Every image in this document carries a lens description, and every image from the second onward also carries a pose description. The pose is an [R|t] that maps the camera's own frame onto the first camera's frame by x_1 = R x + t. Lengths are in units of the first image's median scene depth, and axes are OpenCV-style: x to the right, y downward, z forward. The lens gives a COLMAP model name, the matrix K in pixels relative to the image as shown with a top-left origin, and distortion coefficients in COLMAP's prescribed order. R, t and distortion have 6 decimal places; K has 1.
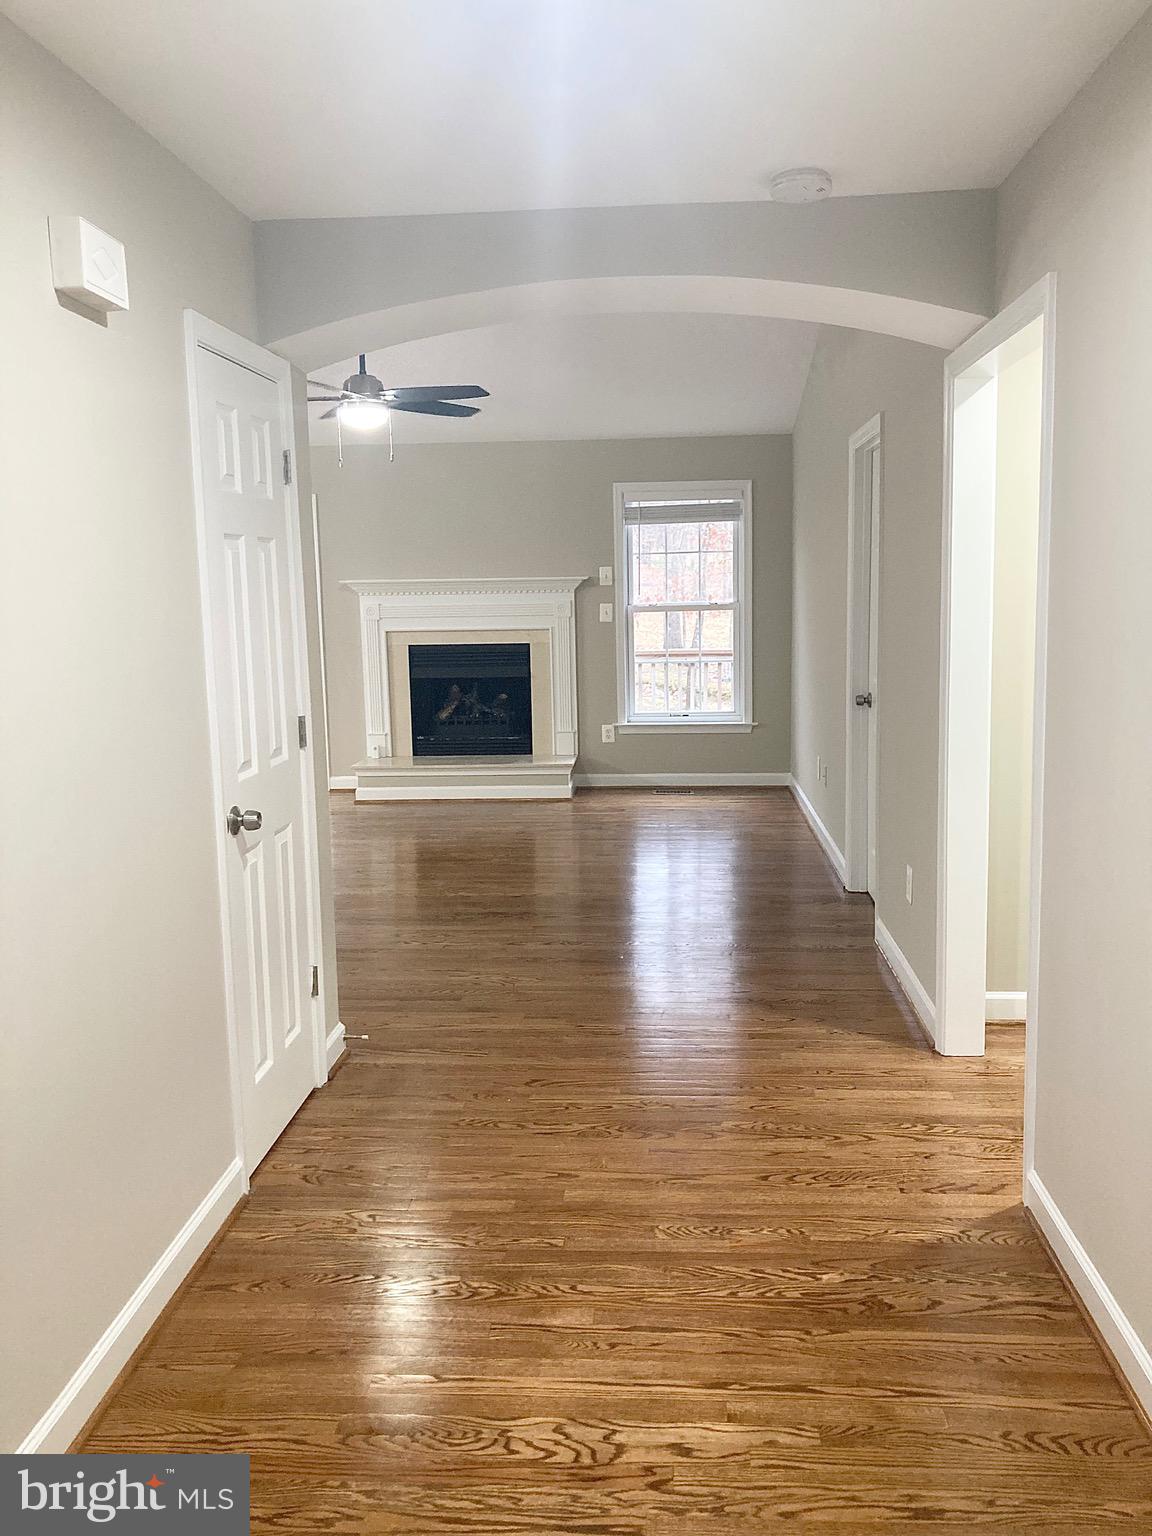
lens RADIAL K [[1288.2, 0, 628.5], [0, 1288.2, 809.7], [0, 0, 1]] dist [0.008979, 0.000238]
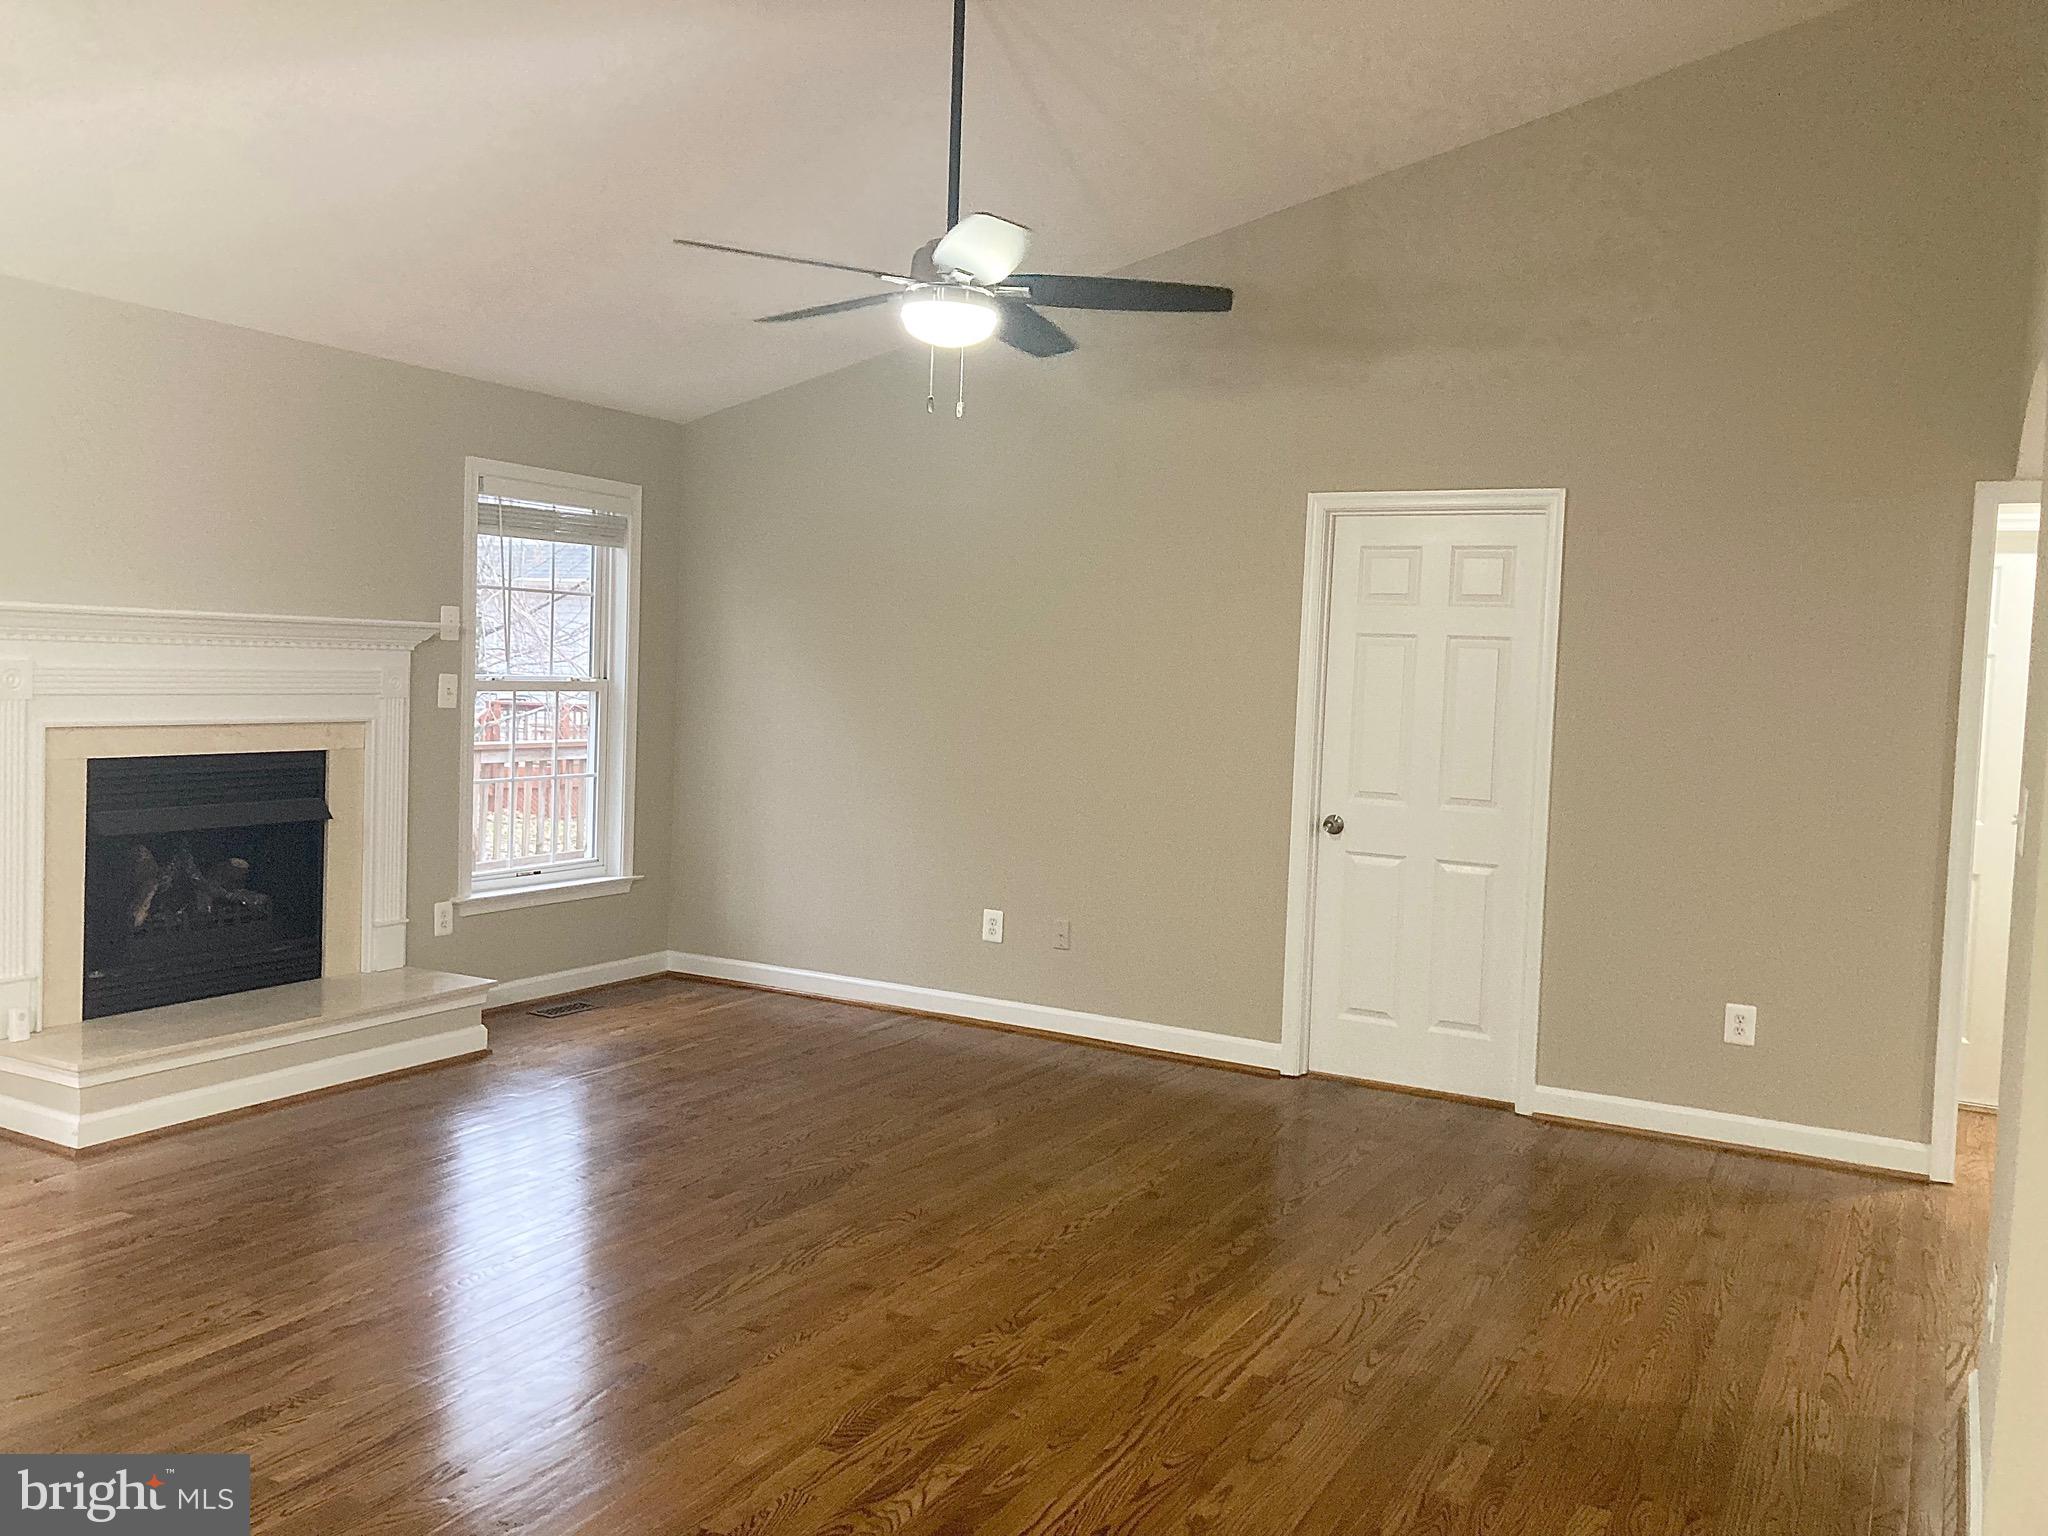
lens RADIAL K [[1709.3, 0, 1024.4], [0, 1709.3, 754.6], [0, 0, 1]] dist [0.035765, 0.001352]
pose [[0.419866, -0.013930, 0.907479, -0.556964], [0.115635, 0.992554, -0.038265, -0.072040], [-0.900190, 0.121002, 0.418350, 0.489746]]
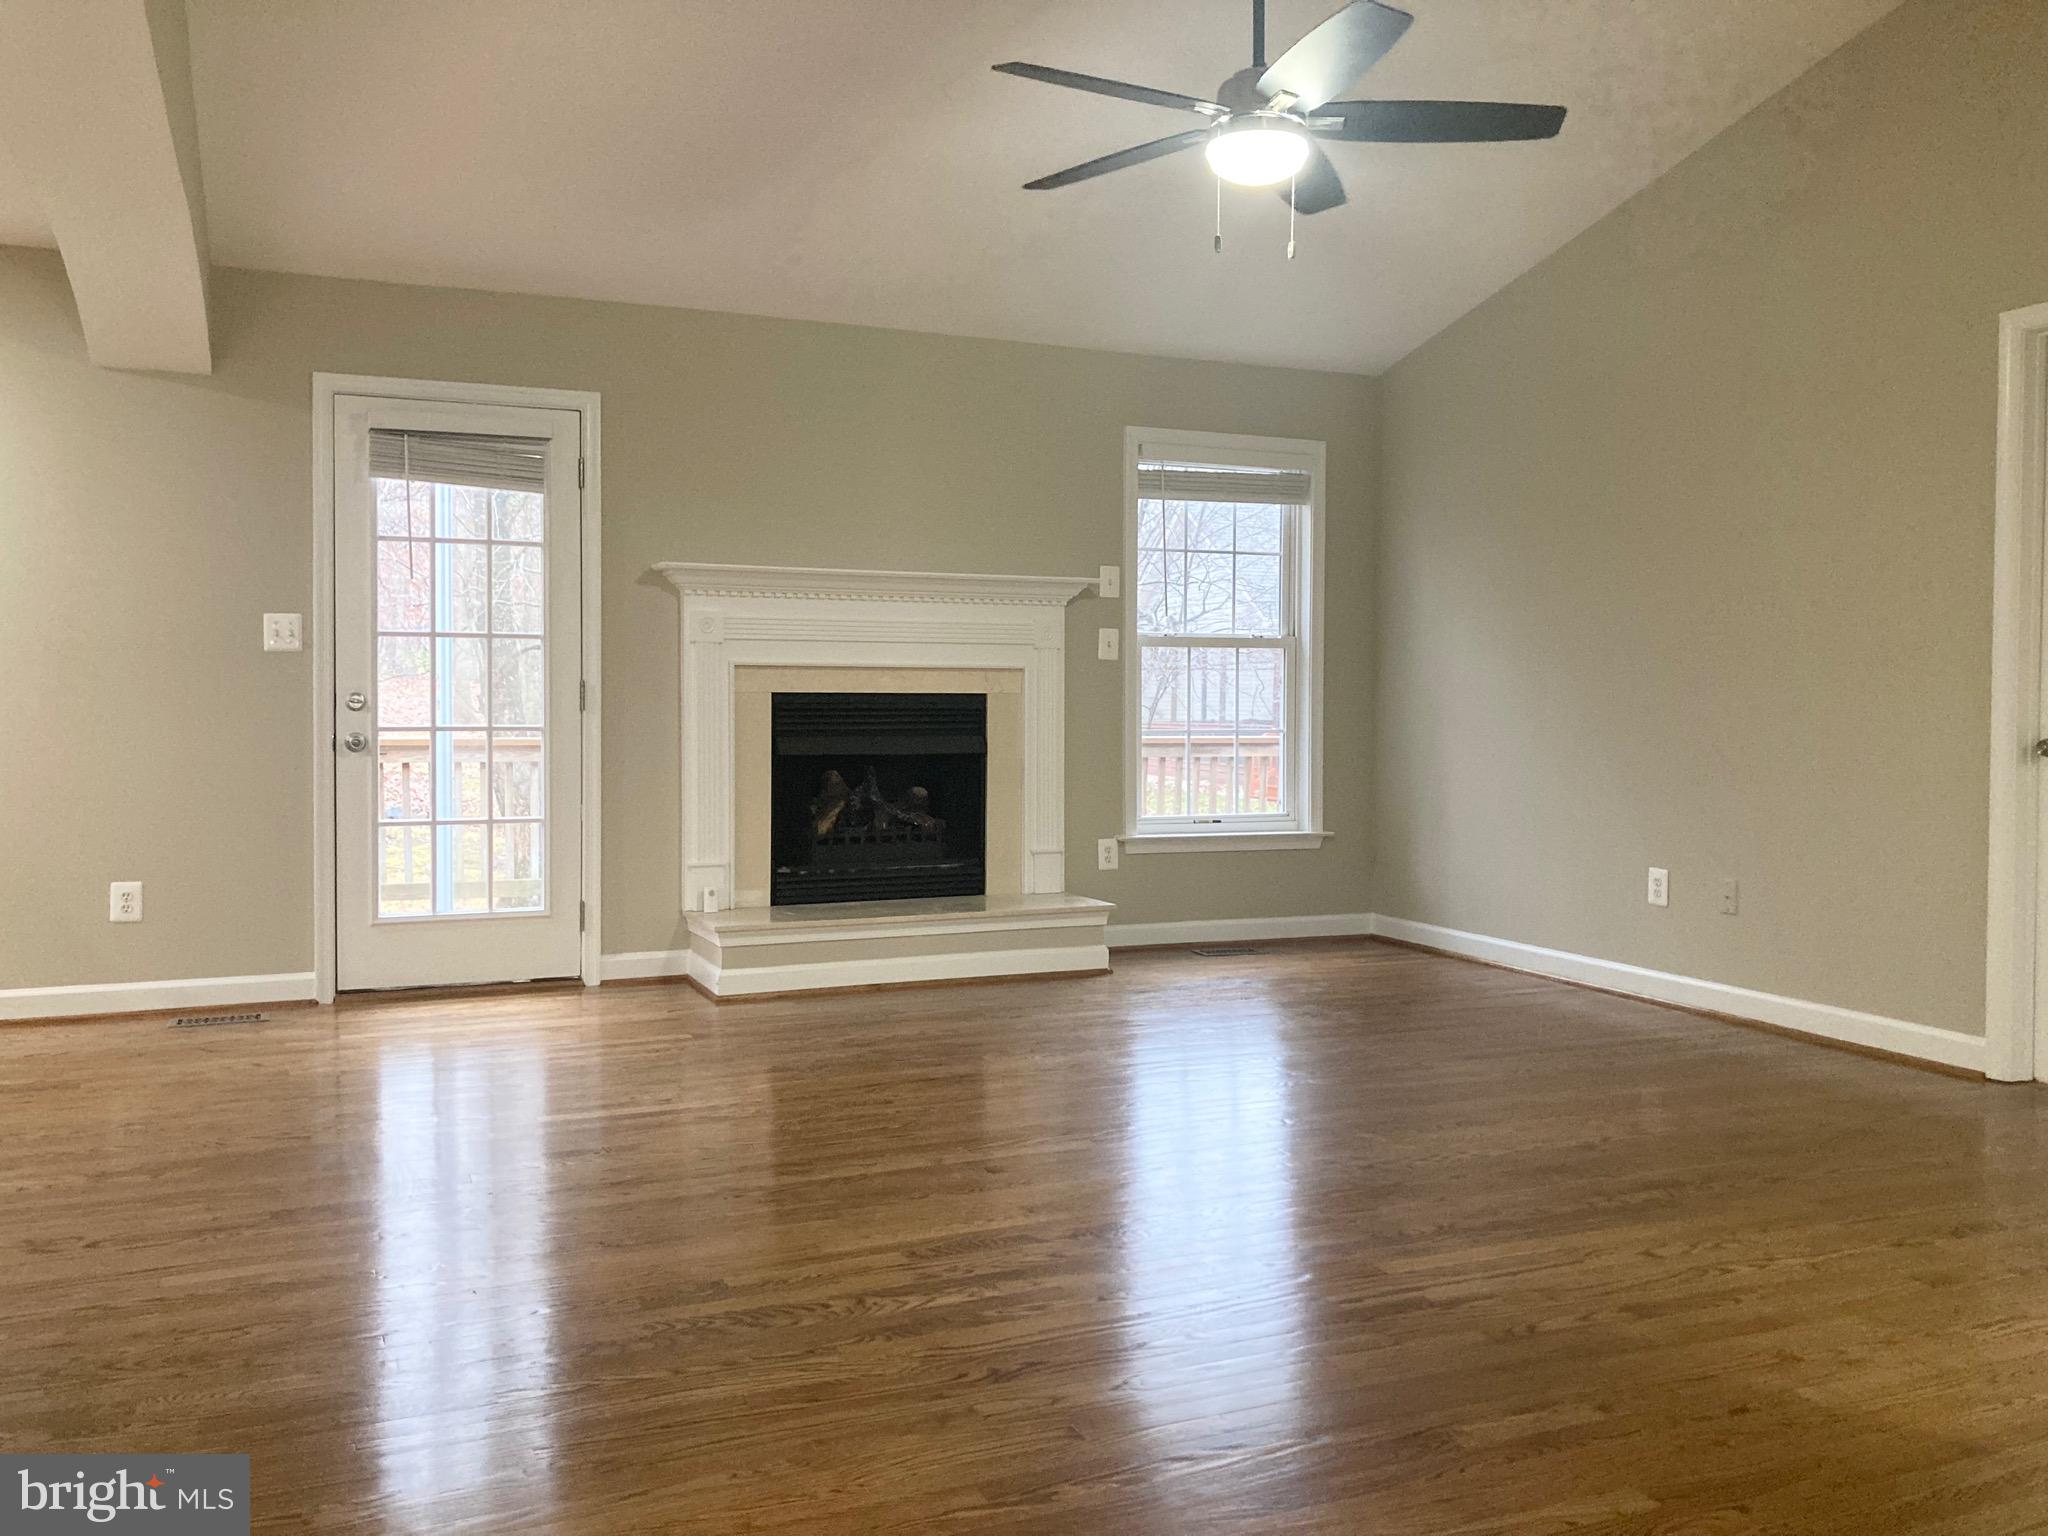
lens RADIAL K [[1709.3, 0, 1024.4], [0, 1709.3, 754.6], [0, 0, 1]] dist [0.035765, 0.001352]
pose [[0.887613, 0.008006, 0.460521, -0.400607], [0.061365, 0.988880, -0.135466, -0.002690], [-0.456485, 0.148501, 0.877251, 0.351259]]
